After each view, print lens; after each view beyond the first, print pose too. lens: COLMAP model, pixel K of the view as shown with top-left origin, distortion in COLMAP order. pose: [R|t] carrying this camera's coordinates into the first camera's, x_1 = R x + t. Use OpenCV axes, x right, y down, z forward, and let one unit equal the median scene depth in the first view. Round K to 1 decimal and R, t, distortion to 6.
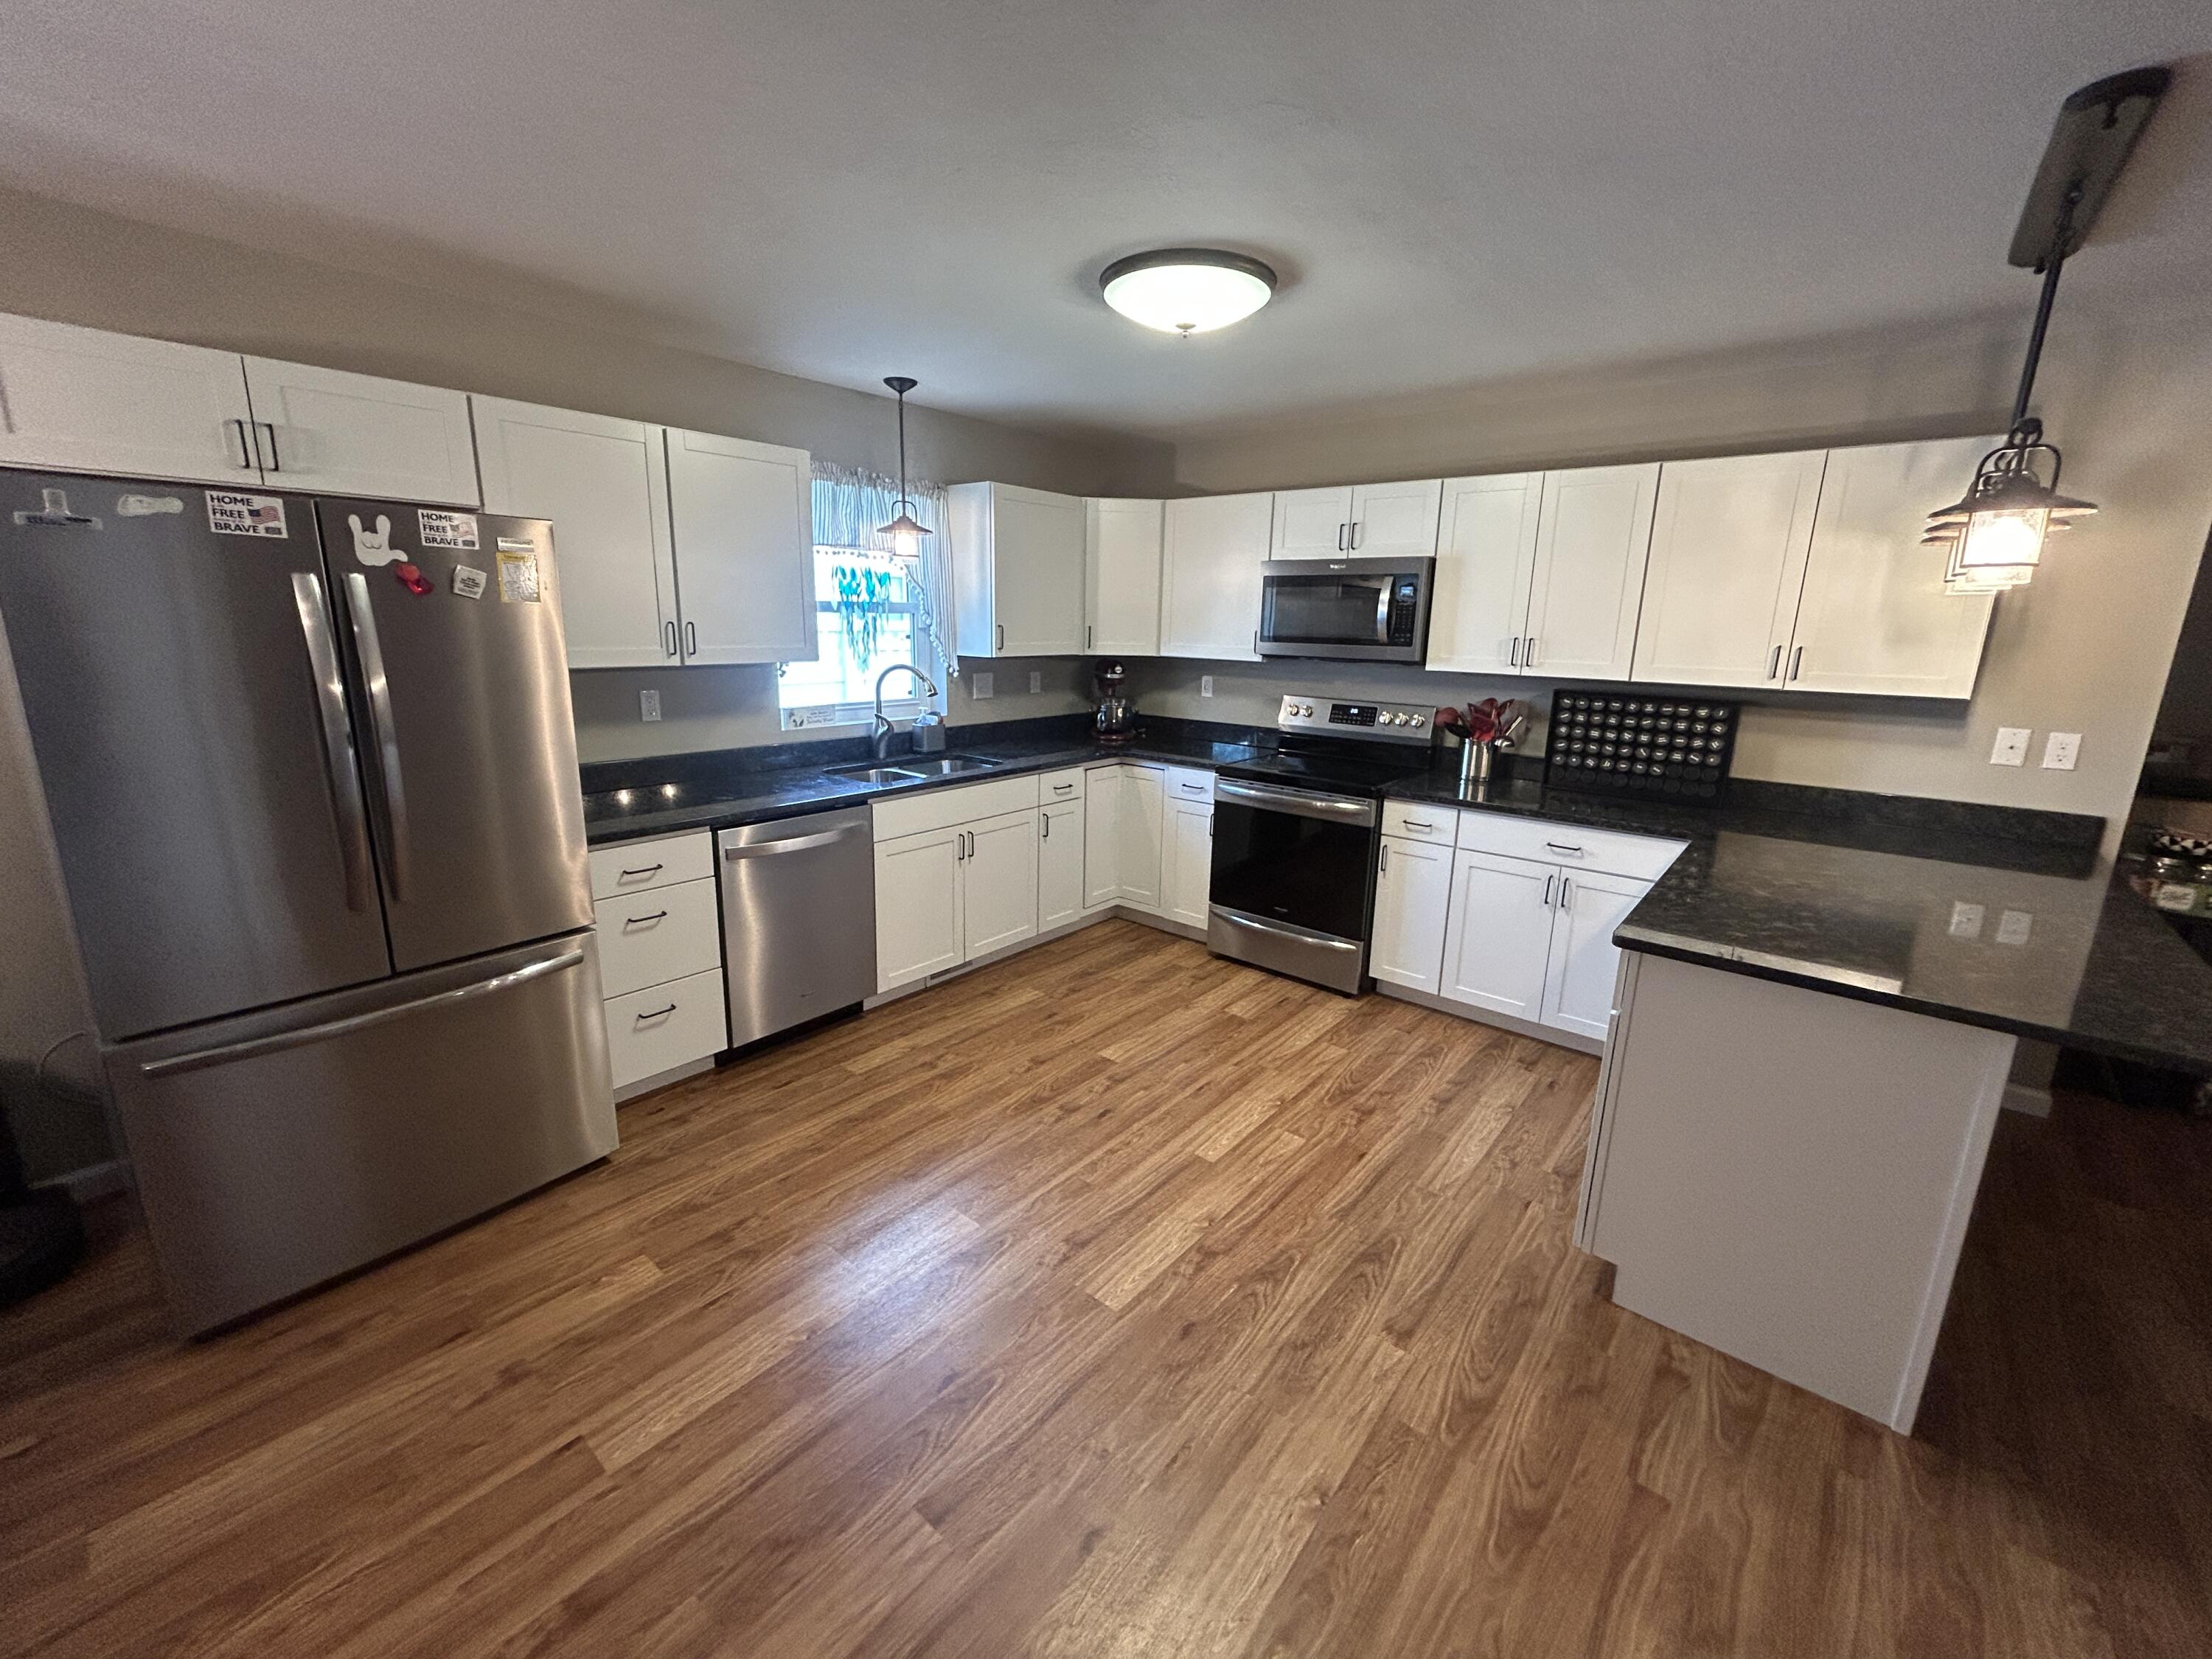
lens RADIAL K [[897.9, 0, 1105.8], [0, 897.9, 822.8], [0, 0, 1]] dist [0.000817, -0.000500]
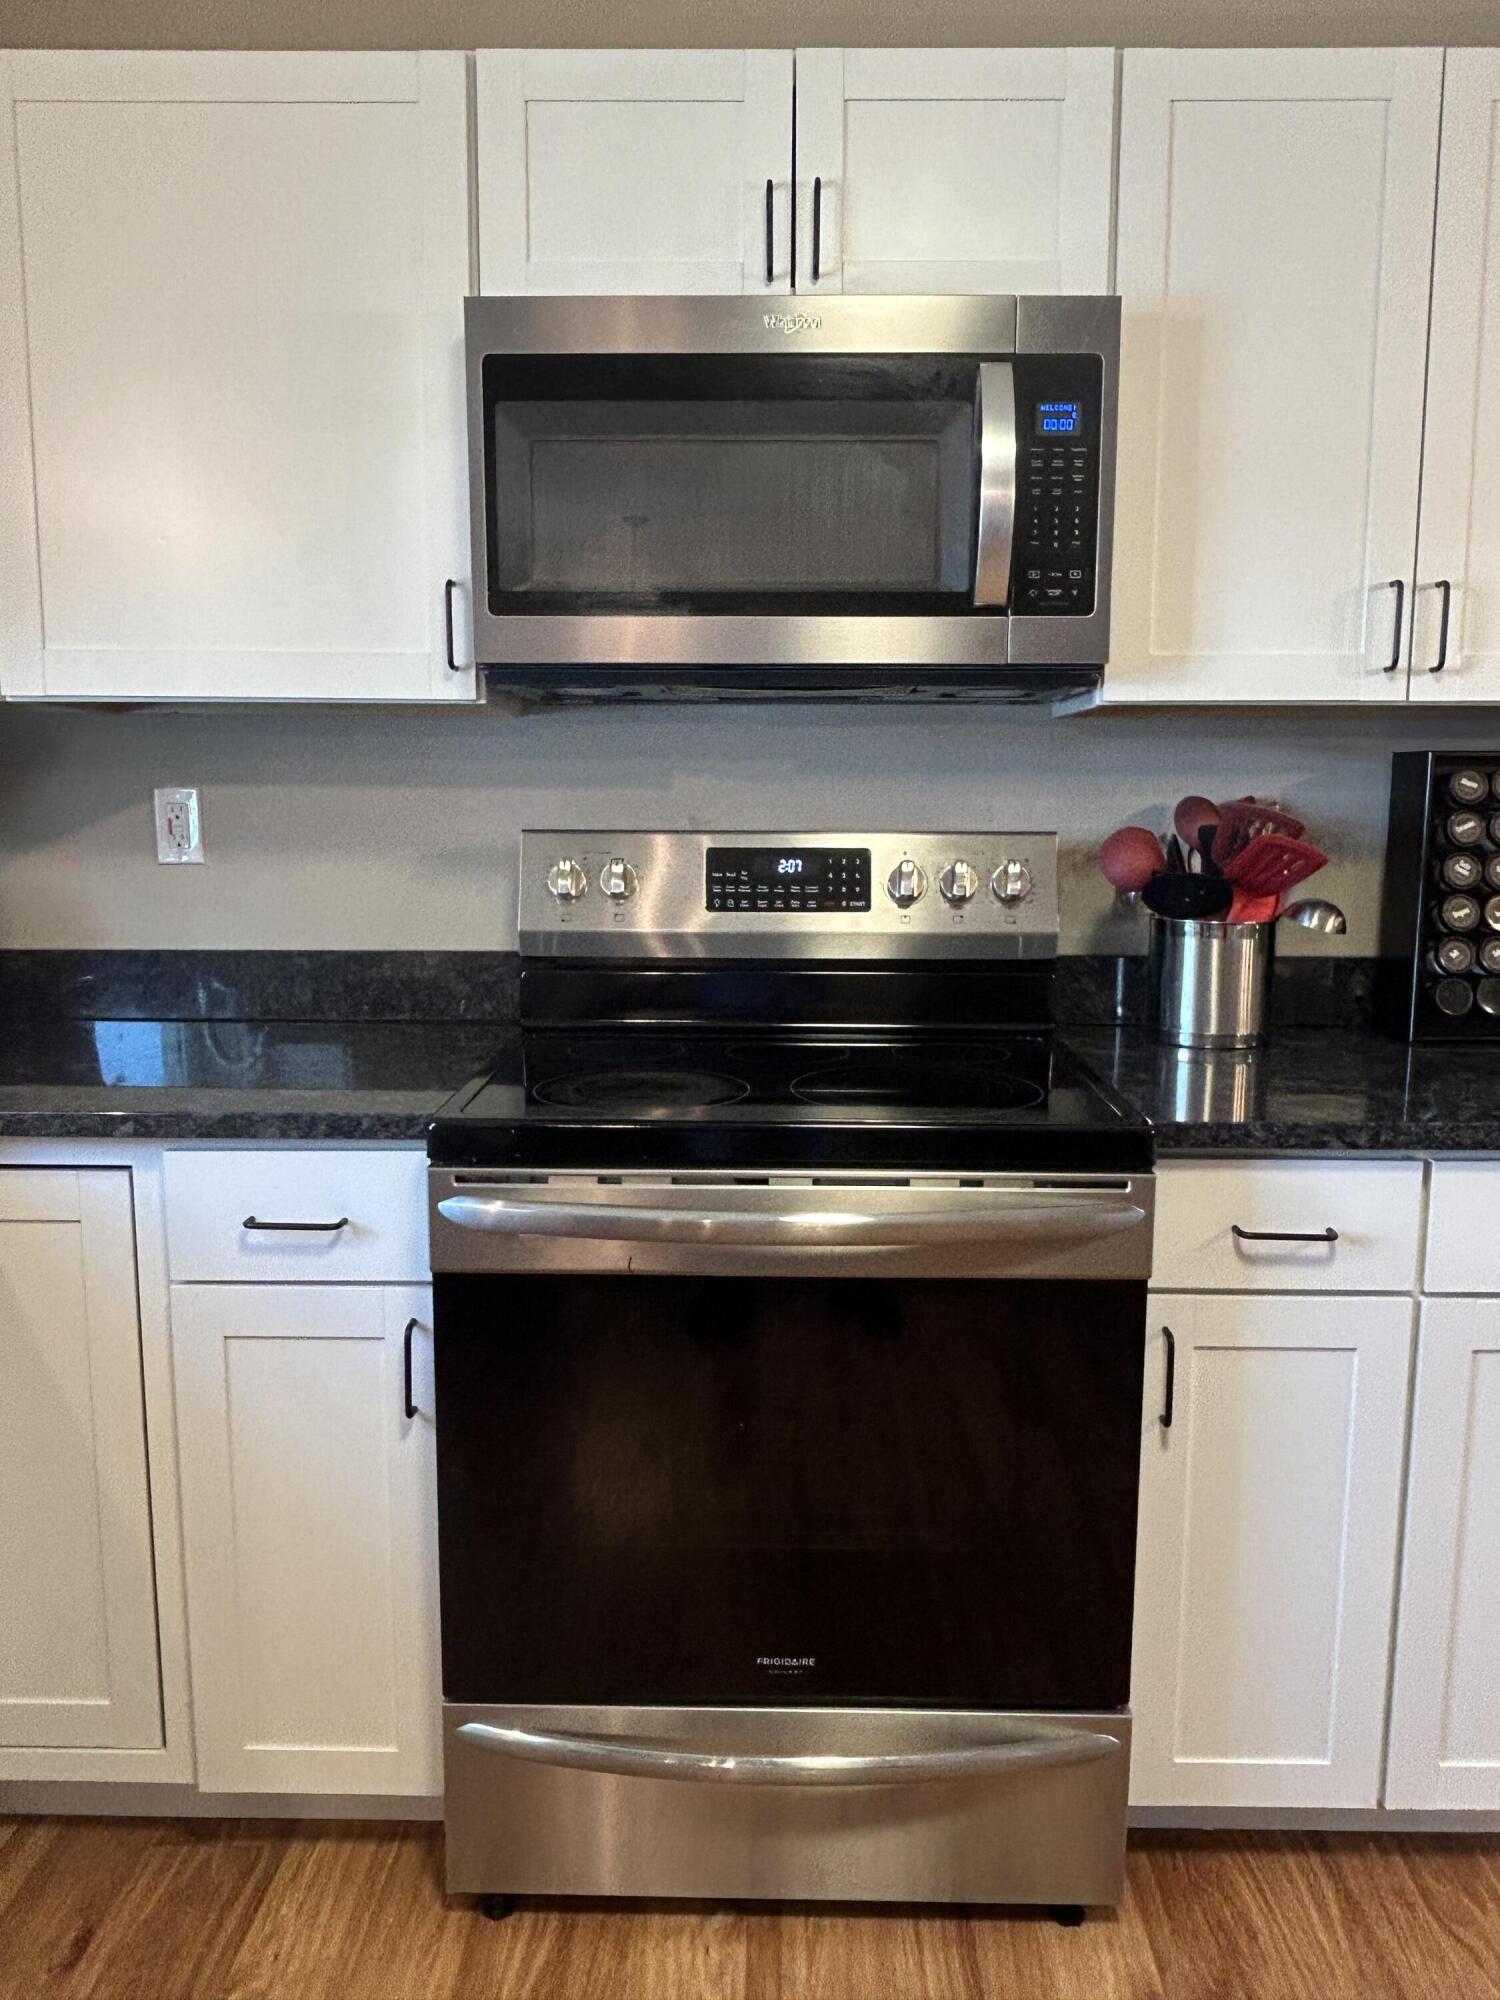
lens RADIAL K [[1473.9, 0, 758.8], [0, 1473.9, 1000.2], [0, 0, 1]] dist [0.002260, -0.003899]
pose [[0.778365, -0.107084, 0.618613, -0.046769], [0.154062, 0.987797, -0.022856, -0.084052], [-0.608616, 0.113095, 0.785364, 0.742937]]
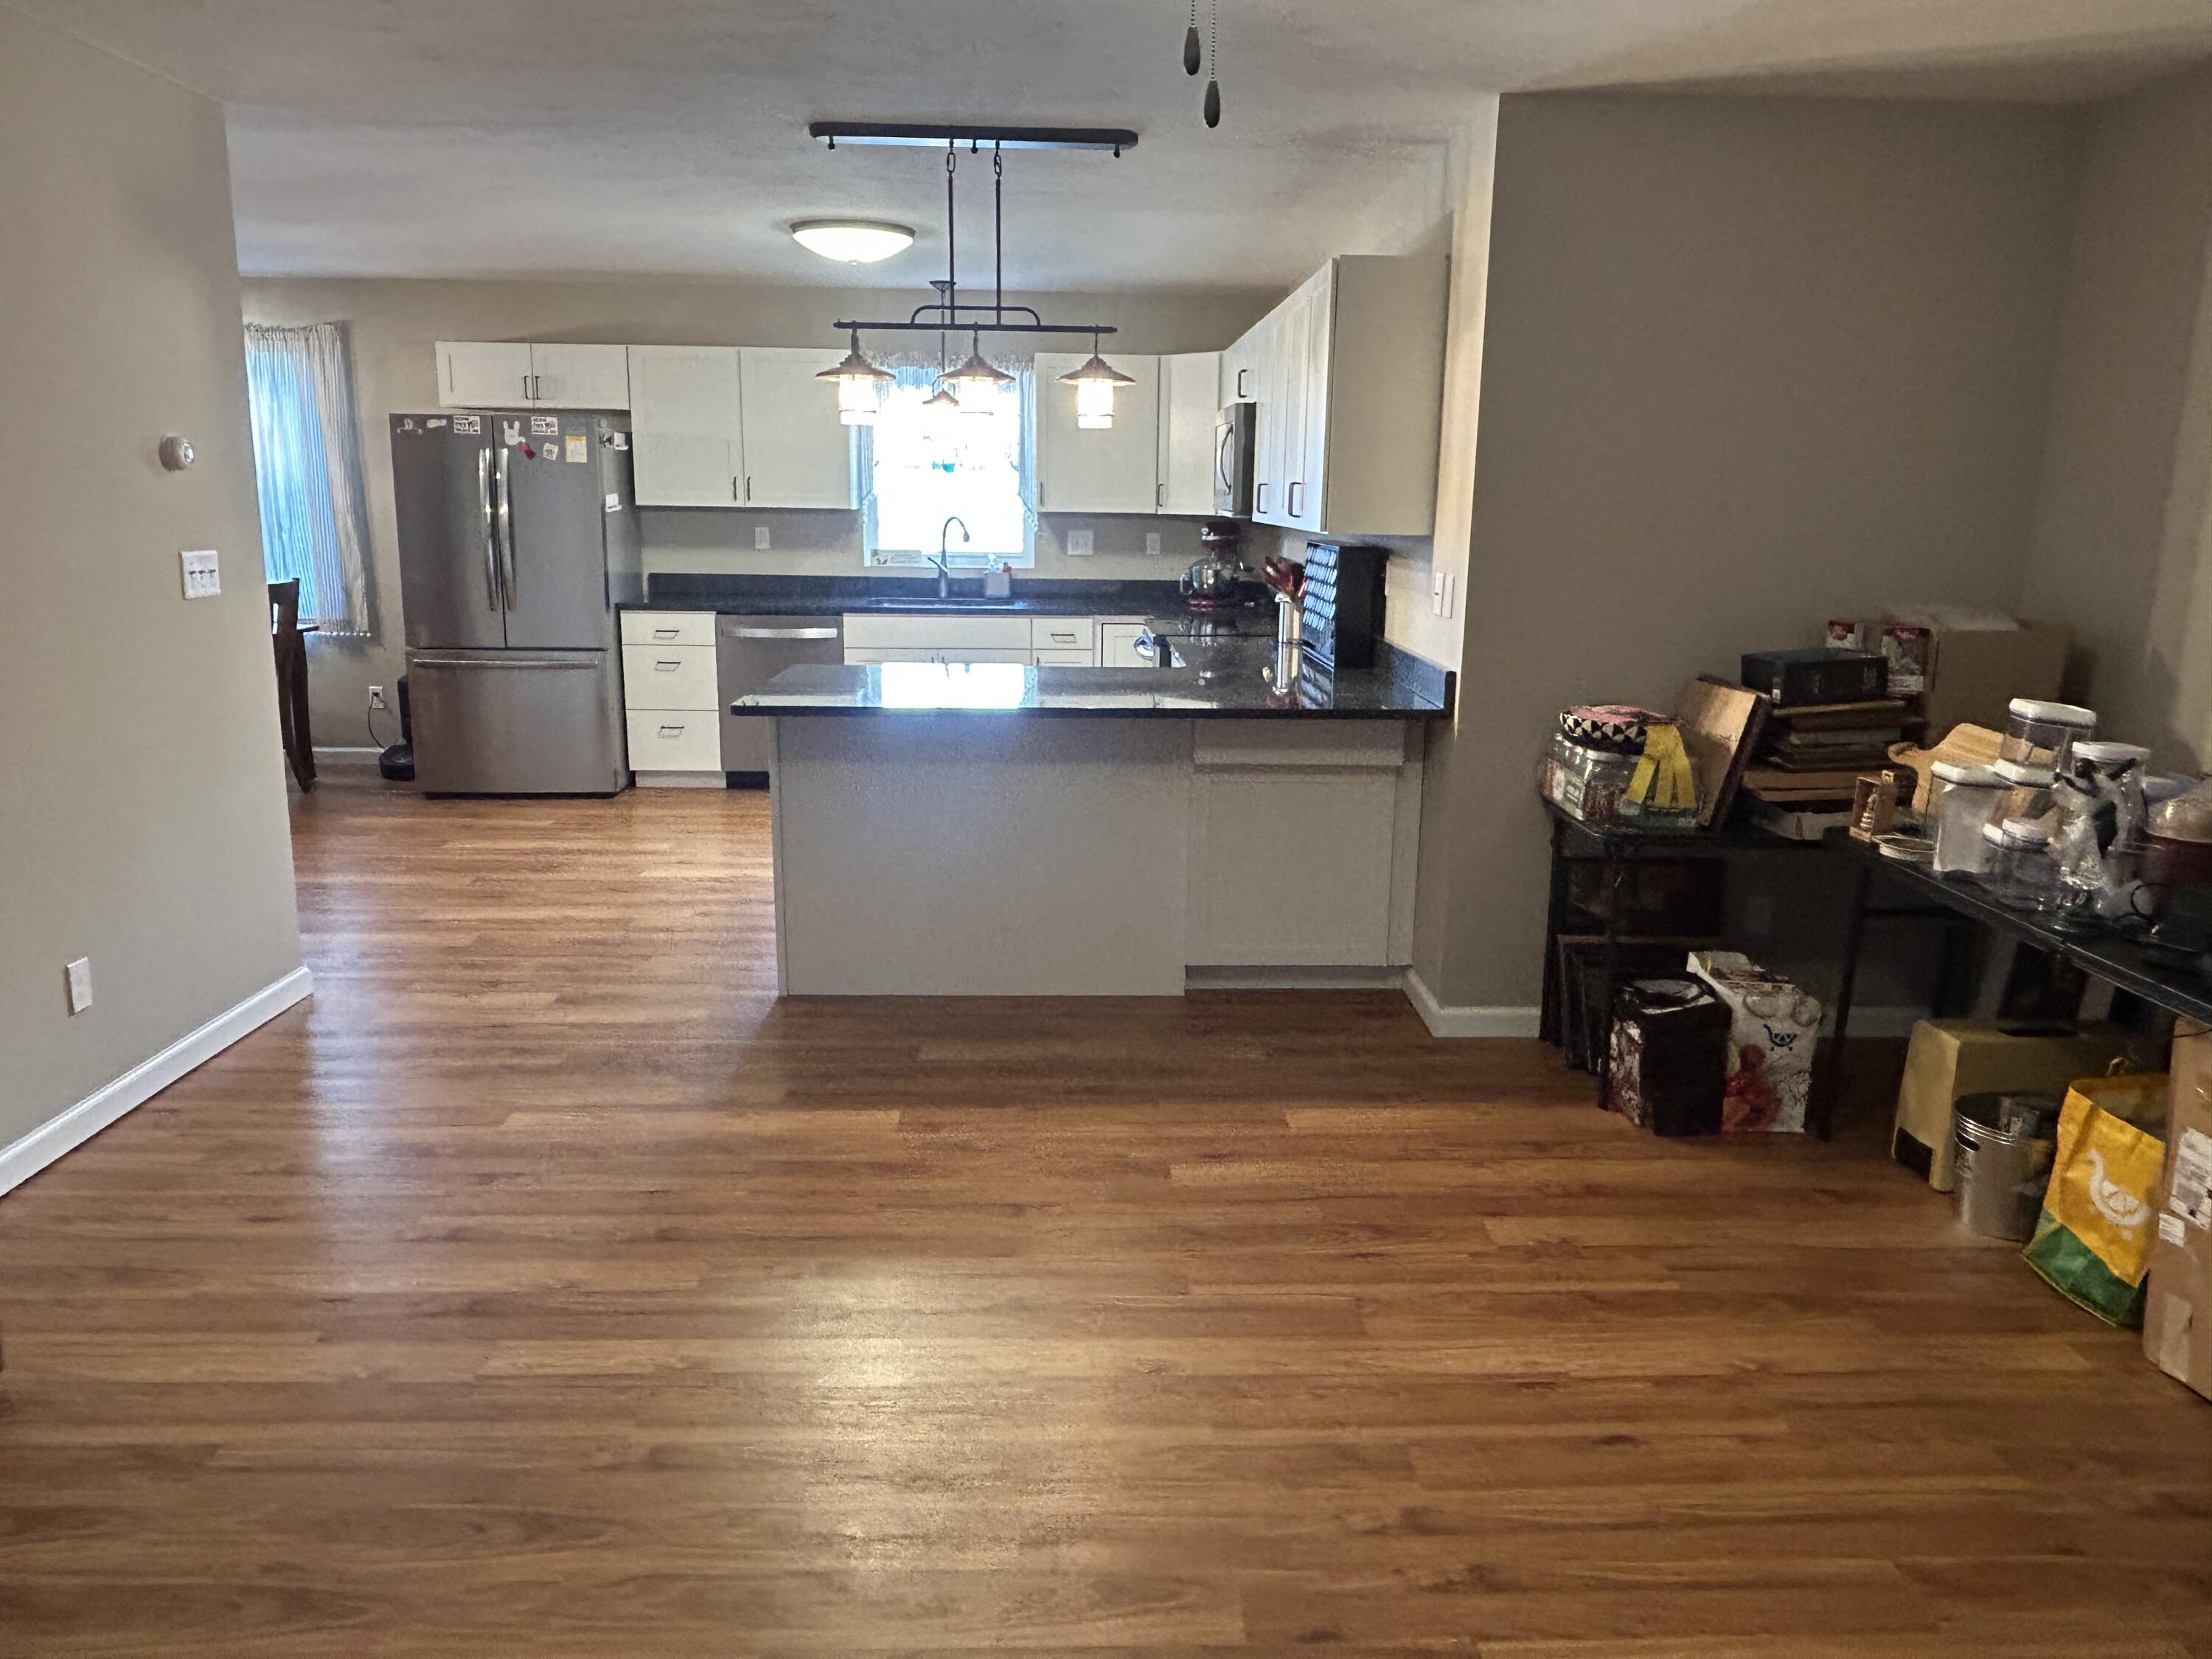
lens RADIAL K [[1537.1, 0, 1113.0], [0, 1537.1, 810.4], [0, 0, 1]] dist [0.015902, -0.015597]
pose [[0.662776, 0.142655, -0.735104, 1.583991], [-0.168787, 0.984883, 0.038948, 0.097164], [0.729547, 0.098262, 0.676835, -0.179508]]
